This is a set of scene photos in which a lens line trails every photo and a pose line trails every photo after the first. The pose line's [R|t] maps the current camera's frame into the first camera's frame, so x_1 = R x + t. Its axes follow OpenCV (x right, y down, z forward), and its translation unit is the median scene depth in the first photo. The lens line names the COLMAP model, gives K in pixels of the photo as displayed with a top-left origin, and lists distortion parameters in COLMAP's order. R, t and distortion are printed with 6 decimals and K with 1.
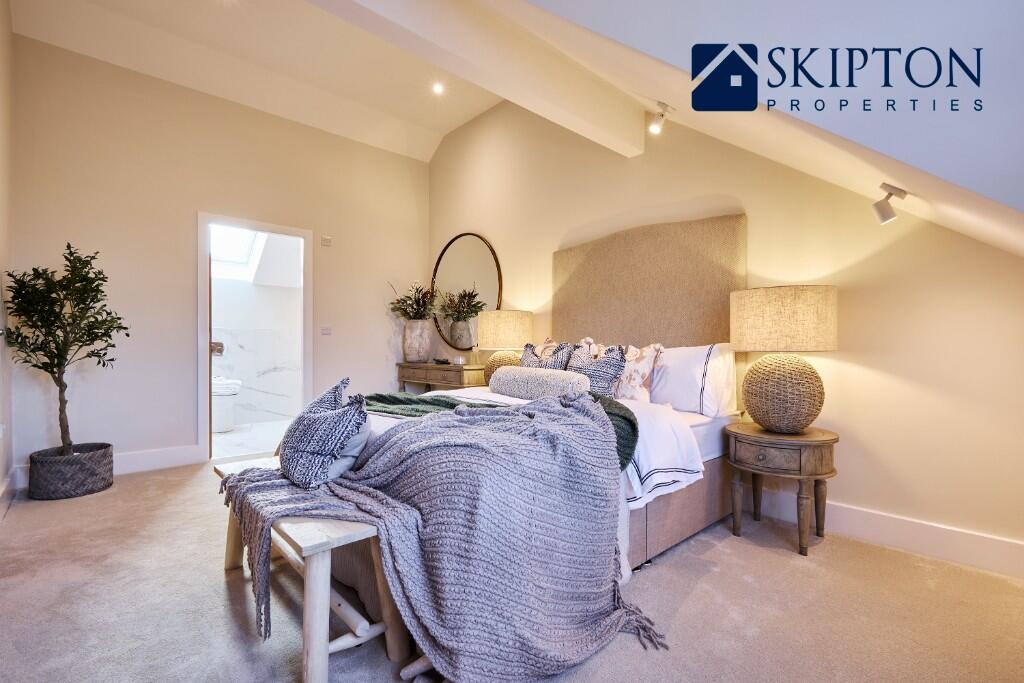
lens RADIAL K [[462.9, 0, 511.9], [0, 462.9, 345.6], [0, 0, 1]] dist [-0.000540, -0.000143]
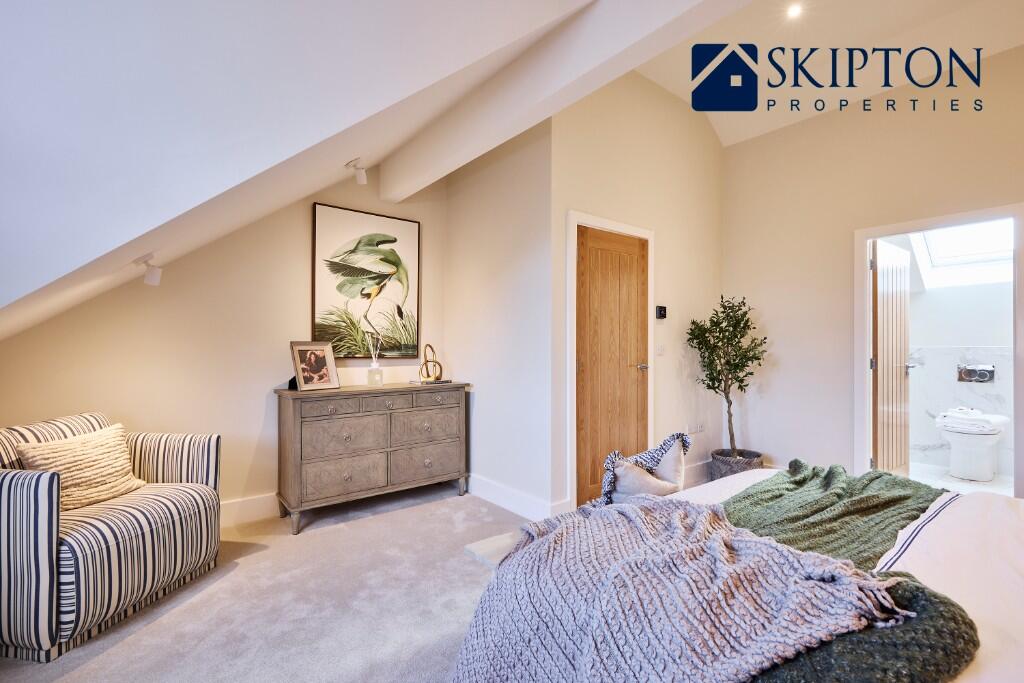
lens RADIAL K [[462.9, 0, 511.9], [0, 462.9, 345.6], [0, 0, 1]] dist [-0.000540, -0.000143]
pose [[-0.053381, -0.003643, -0.998568, 0.358140], [-0.001976, 0.999992, -0.003543, -0.066208], [0.998572, 0.001785, -0.053388, 0.454045]]
